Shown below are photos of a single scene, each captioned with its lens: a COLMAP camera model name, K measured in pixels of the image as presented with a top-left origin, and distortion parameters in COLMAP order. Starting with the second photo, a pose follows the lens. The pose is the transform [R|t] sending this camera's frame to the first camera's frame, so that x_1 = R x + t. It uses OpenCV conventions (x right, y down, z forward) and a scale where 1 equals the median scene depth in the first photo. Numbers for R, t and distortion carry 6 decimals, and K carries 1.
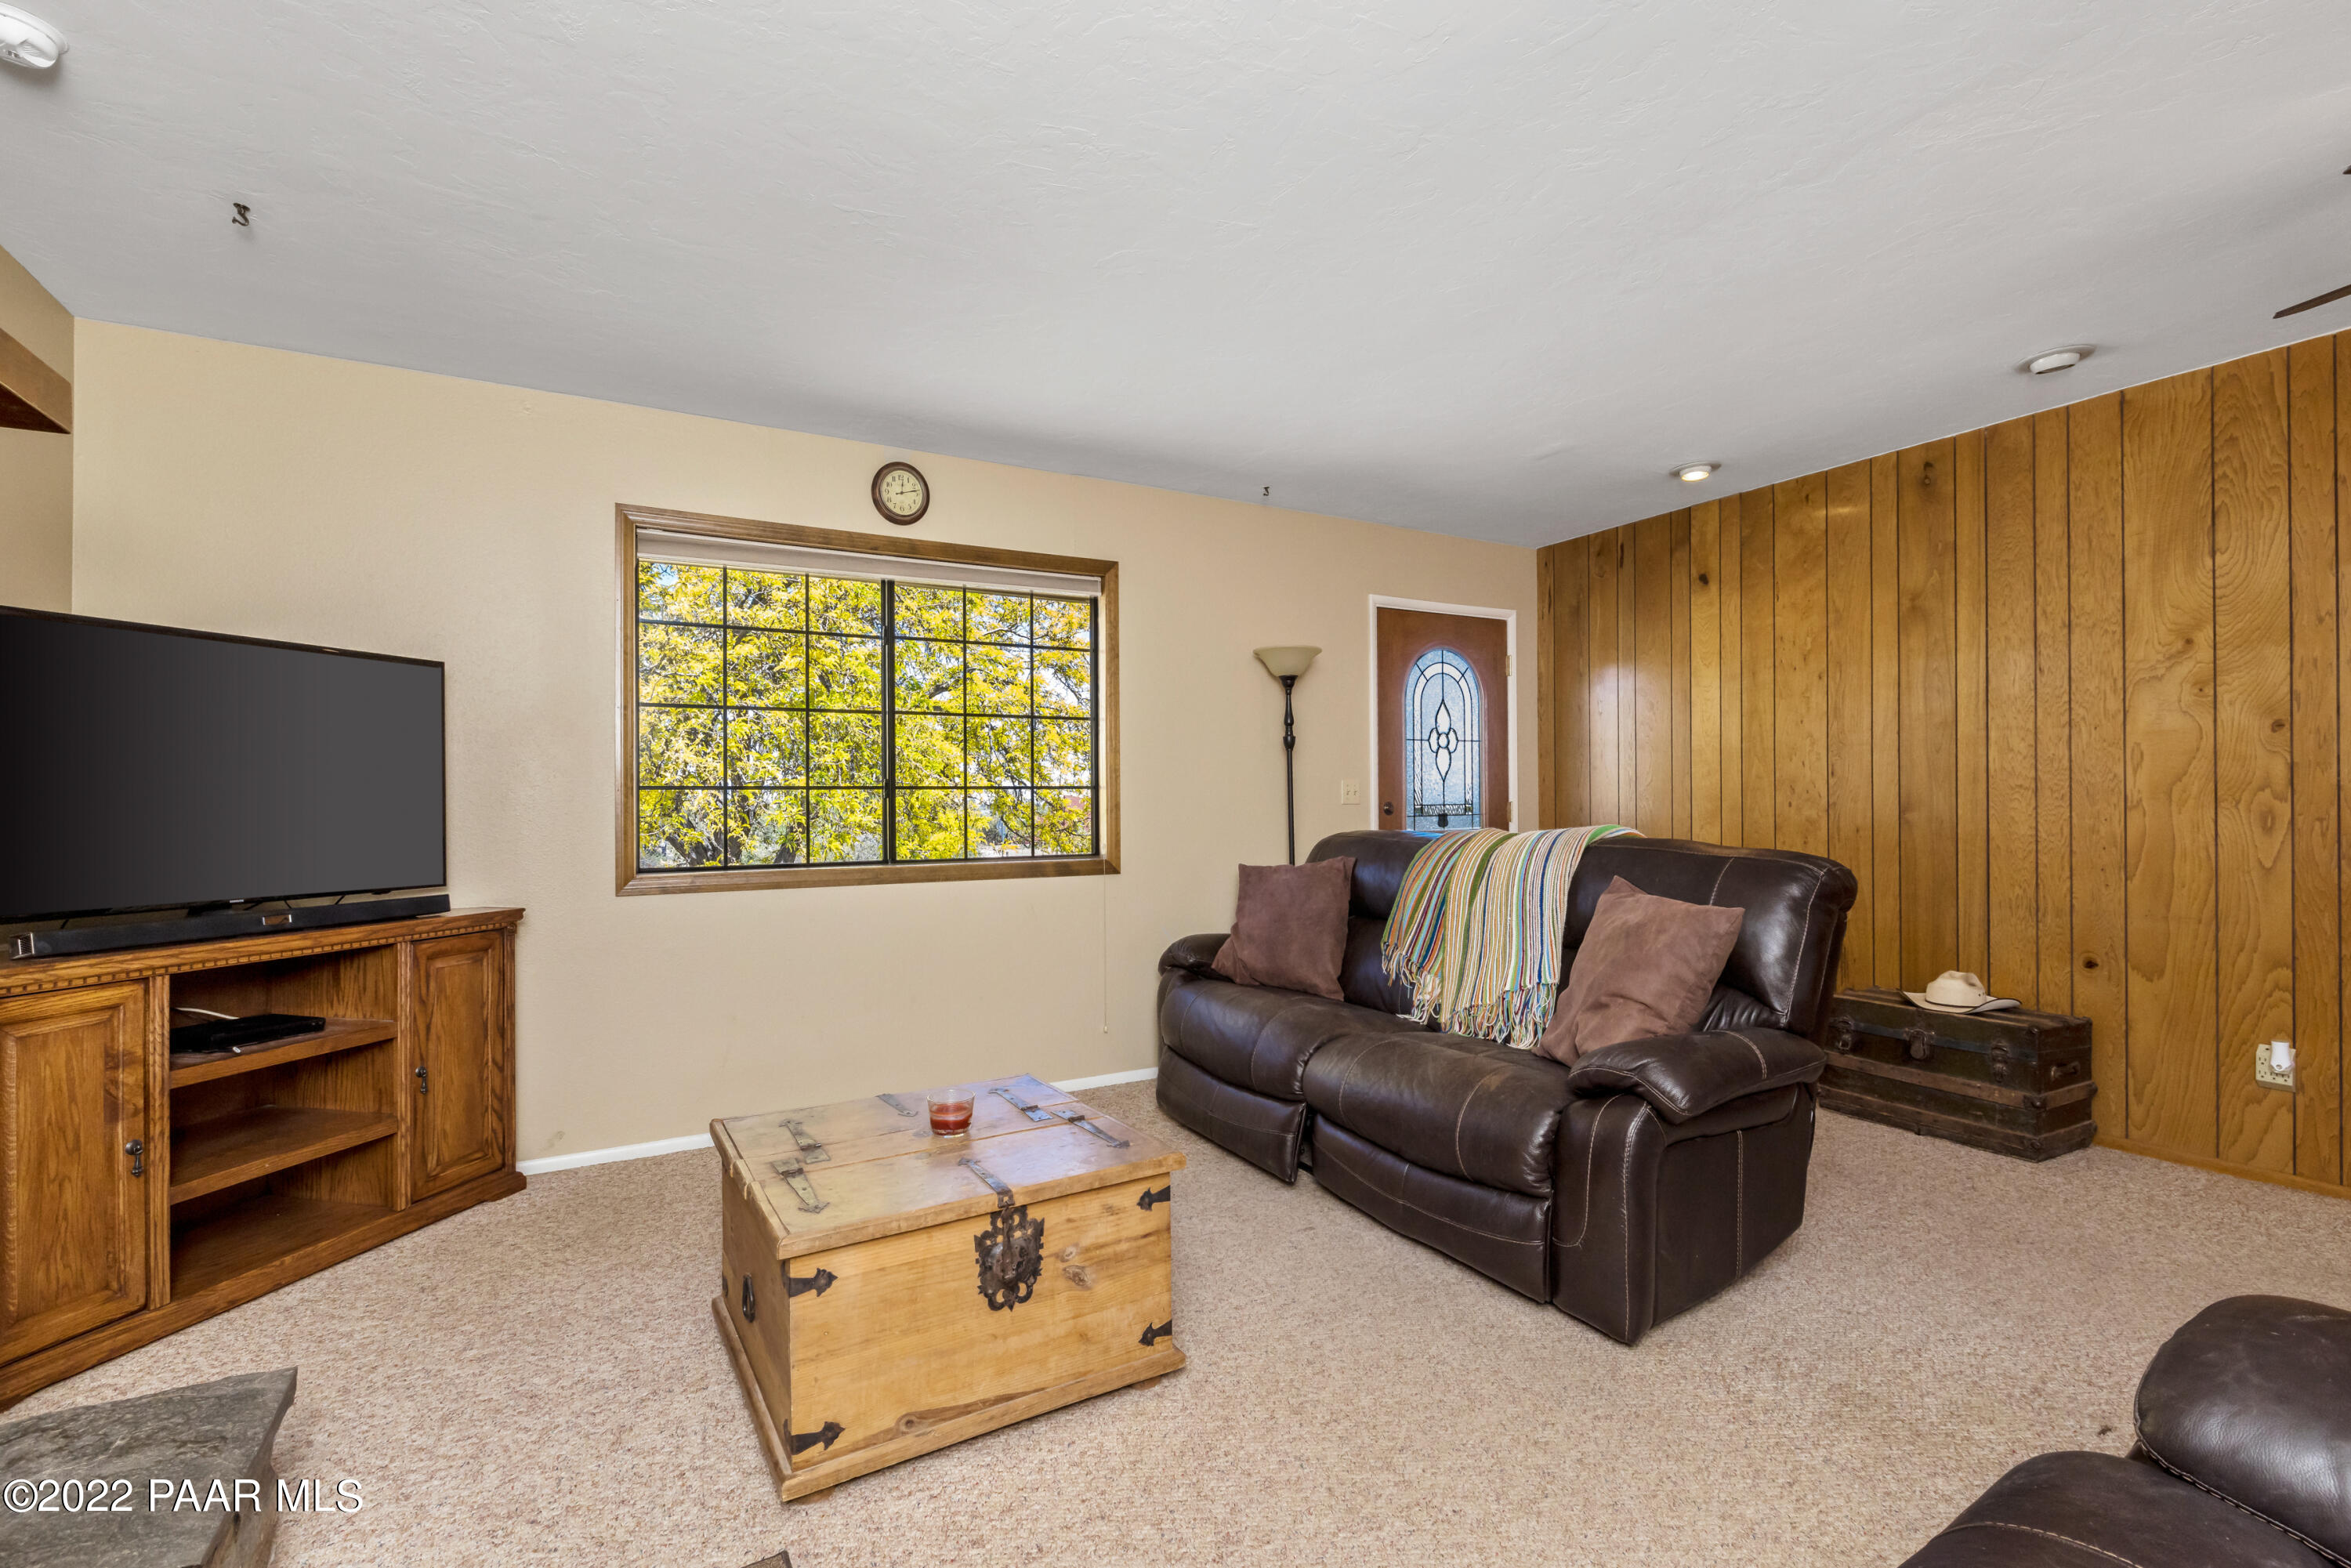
lens RADIAL K [[1054.0, 0, 1159.0], [0, 1054.0, 791.9], [0, 0, 1]] dist [-0.000721, -0.000547]
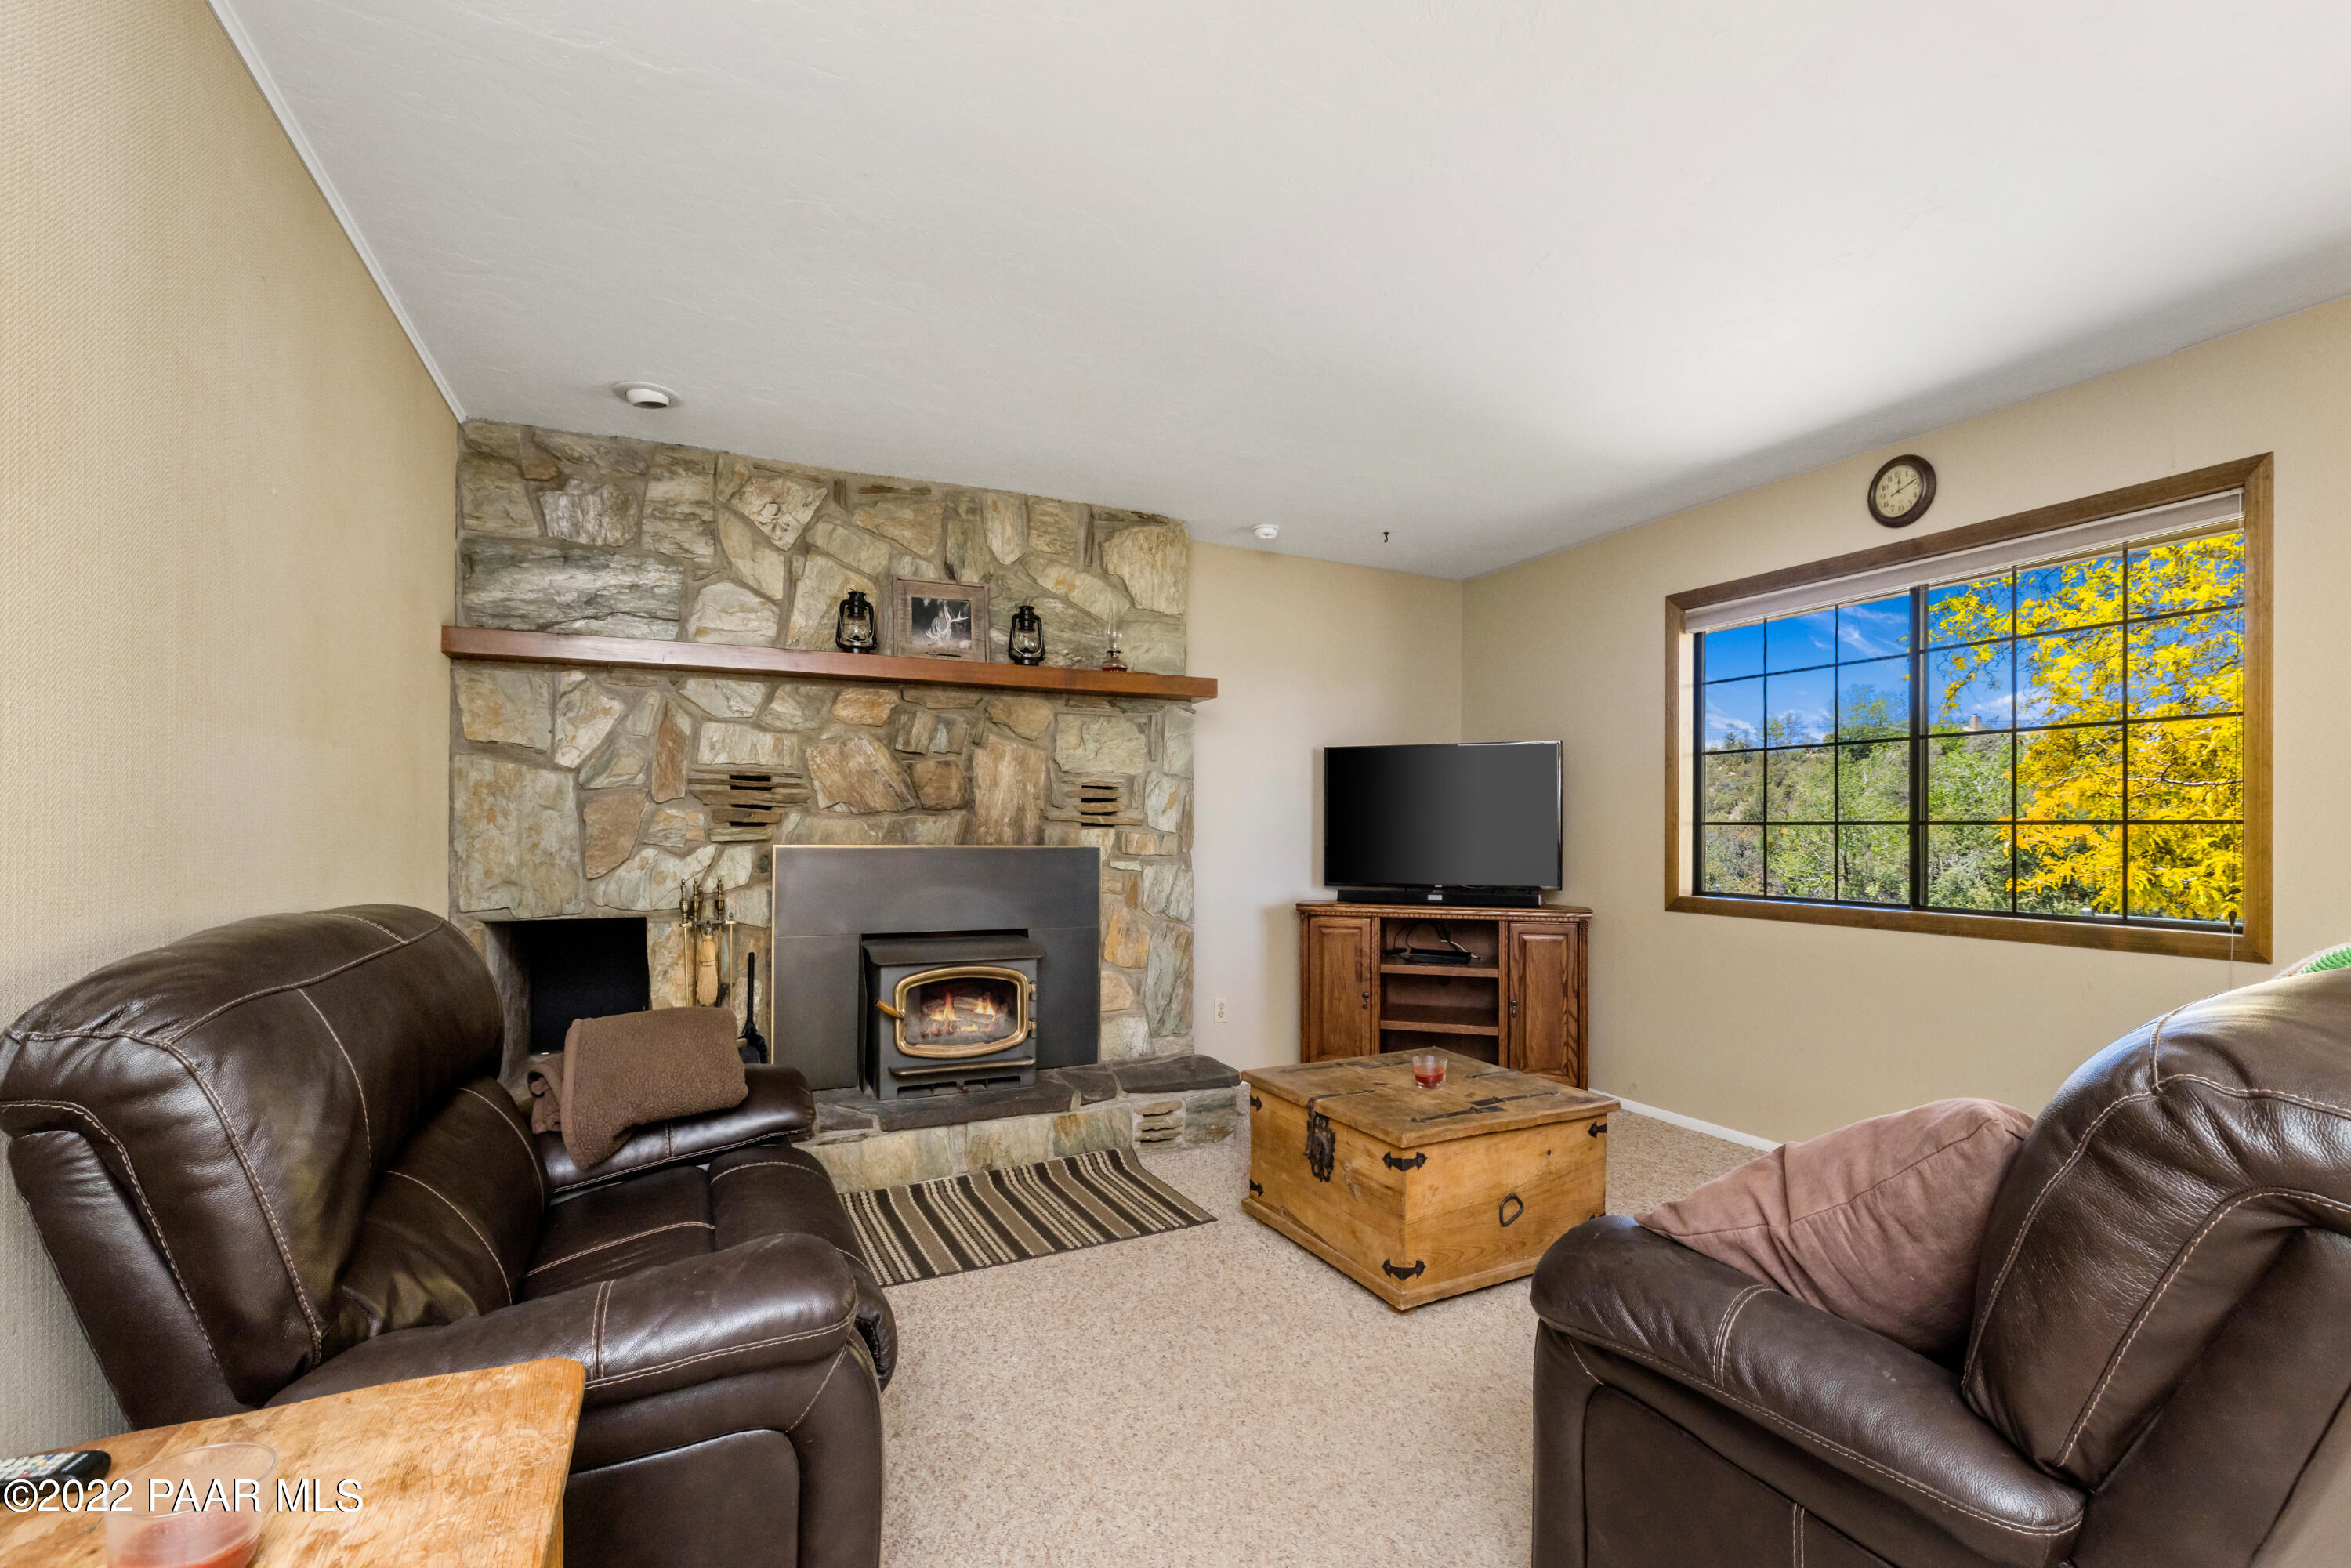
lens RADIAL K [[1048.5, 0, 1179.7], [0, 1048.5, 837.3], [0, 0, 1]] dist [-0.001916, -0.000214]
pose [[-0.077240, 0.017825, -0.996853, 1.132650], [0.006833, 0.999826, 0.017349, -0.020124], [0.996989, -0.005472, -0.077348, 0.770395]]
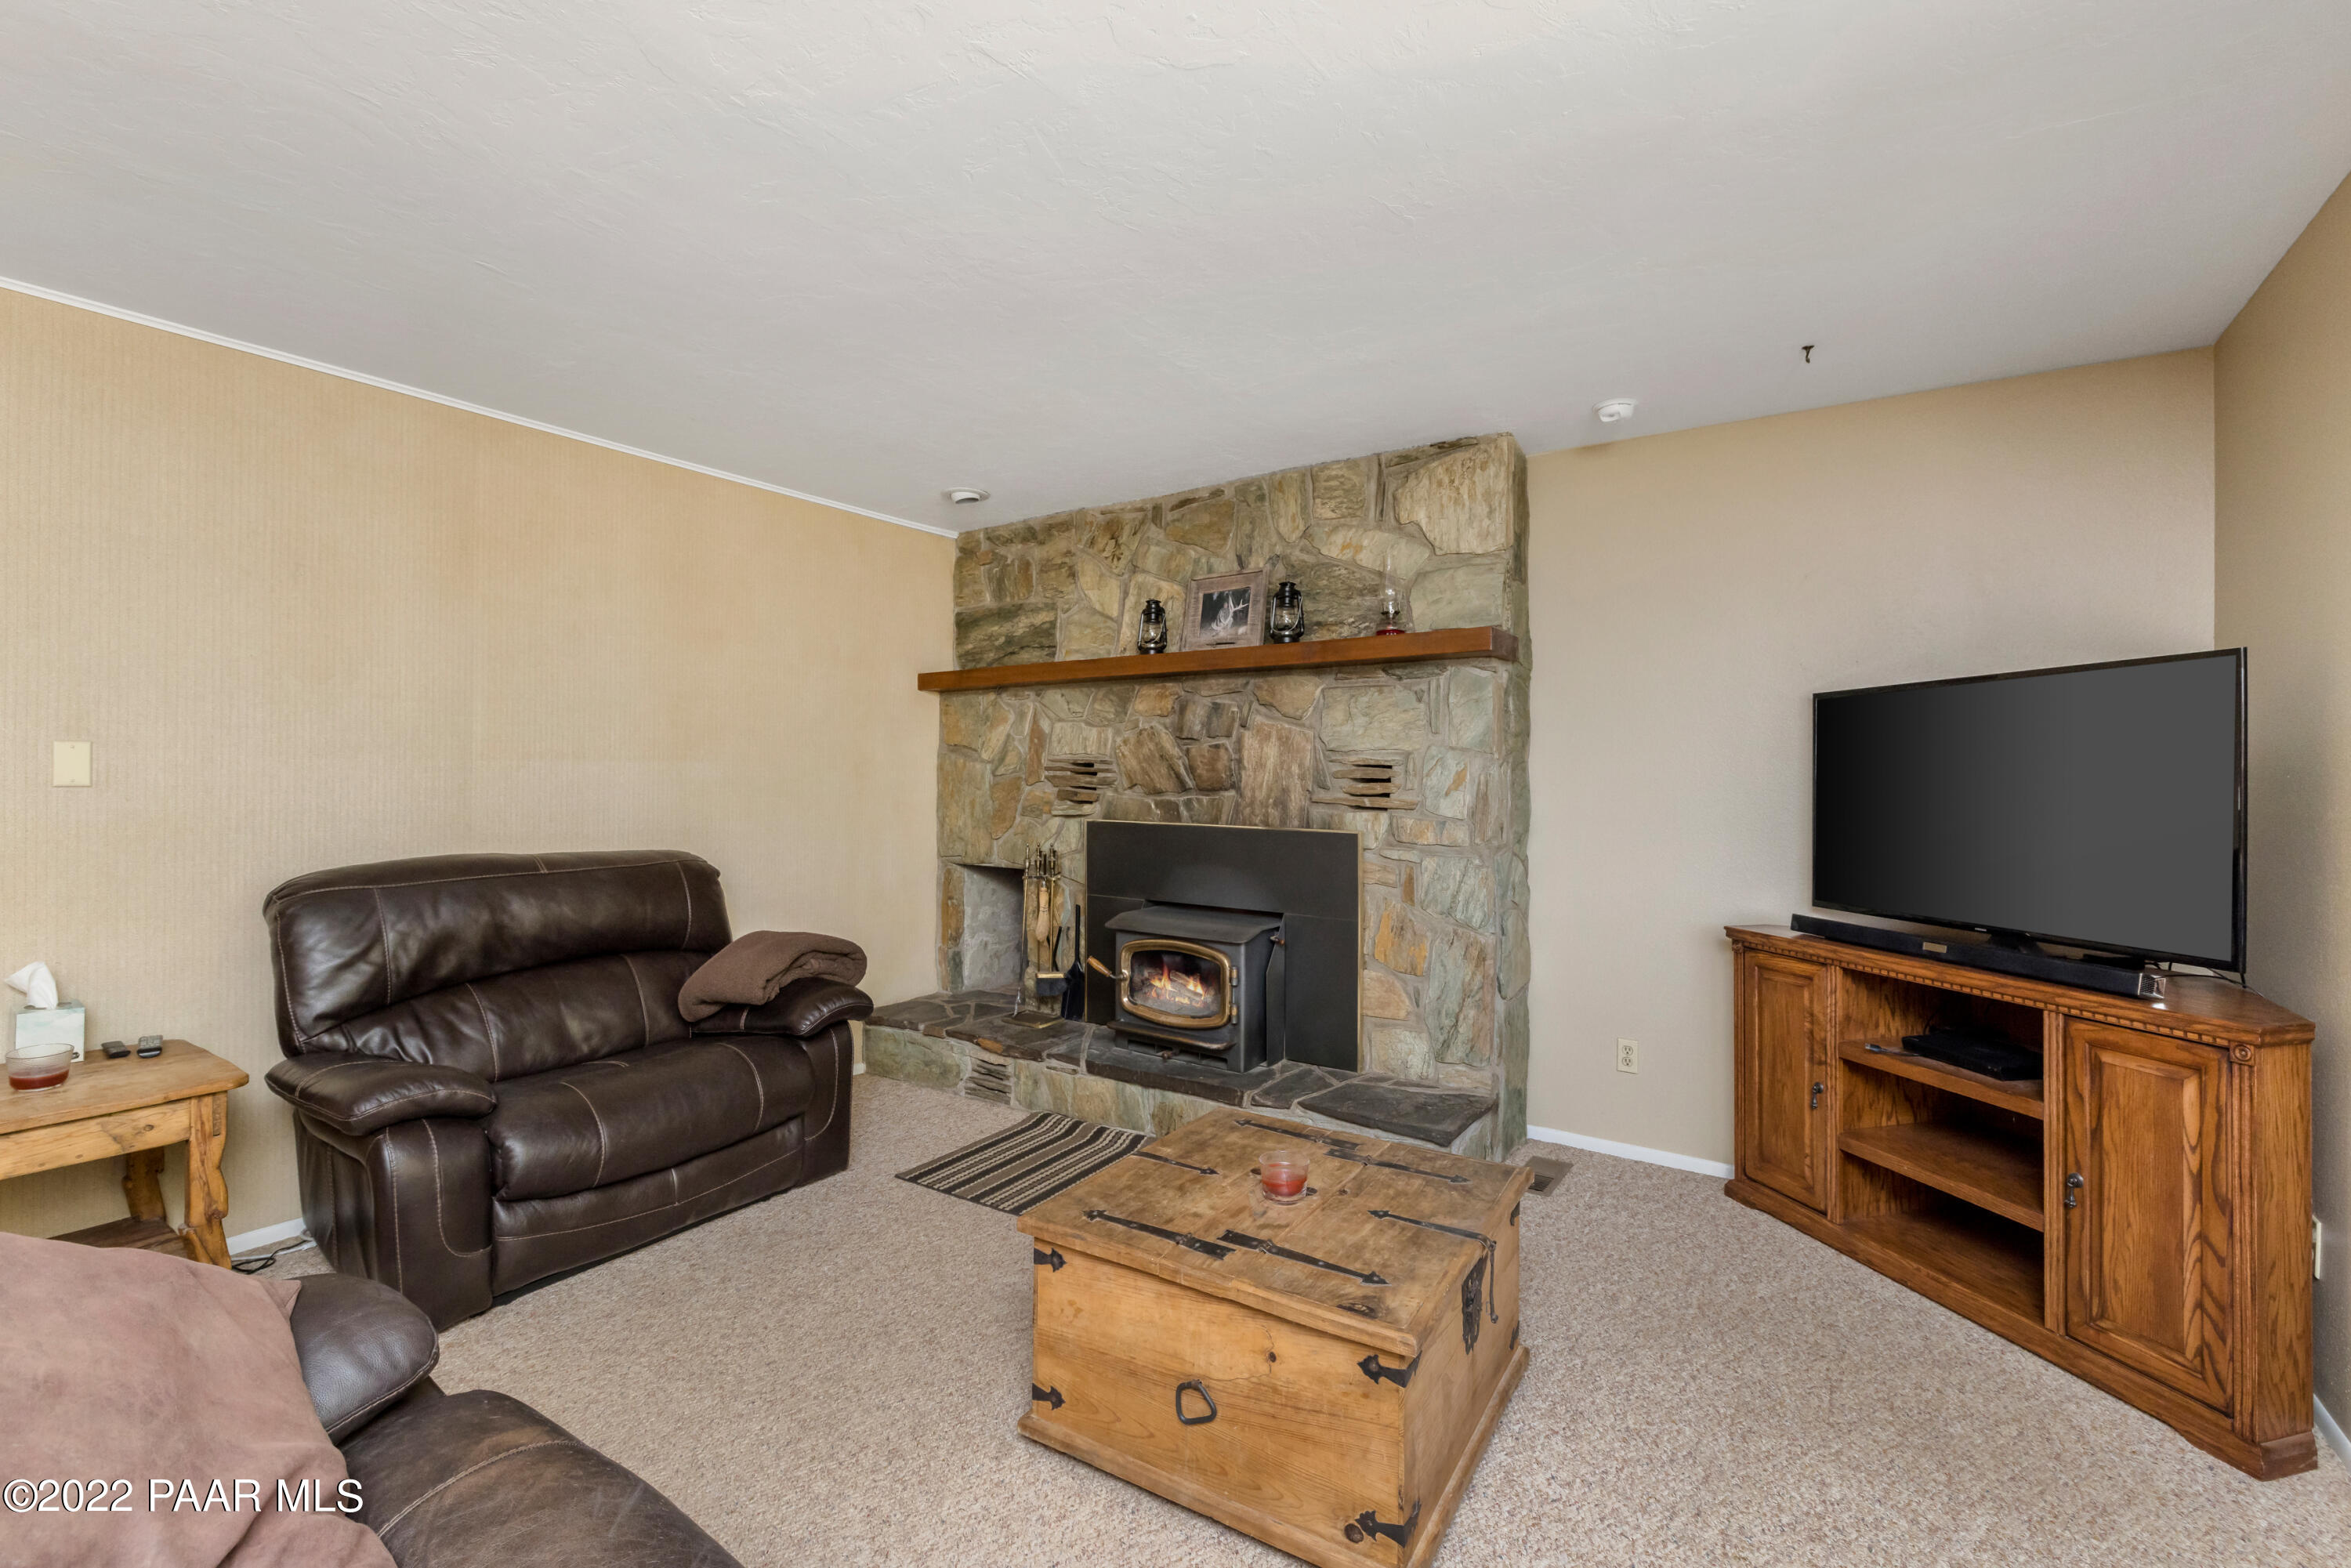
lens RADIAL K [[969.4, 0, 1179.2], [0, 969.4, 779.7], [0, 0, 1]] dist [-0.001224, -0.000111]
pose [[-0.894302, 0.005504, -0.447430, 0.296364], [0.006467, 0.999979, -0.000623, -0.054783], [0.447417, -0.003451, -0.894319, 1.684039]]
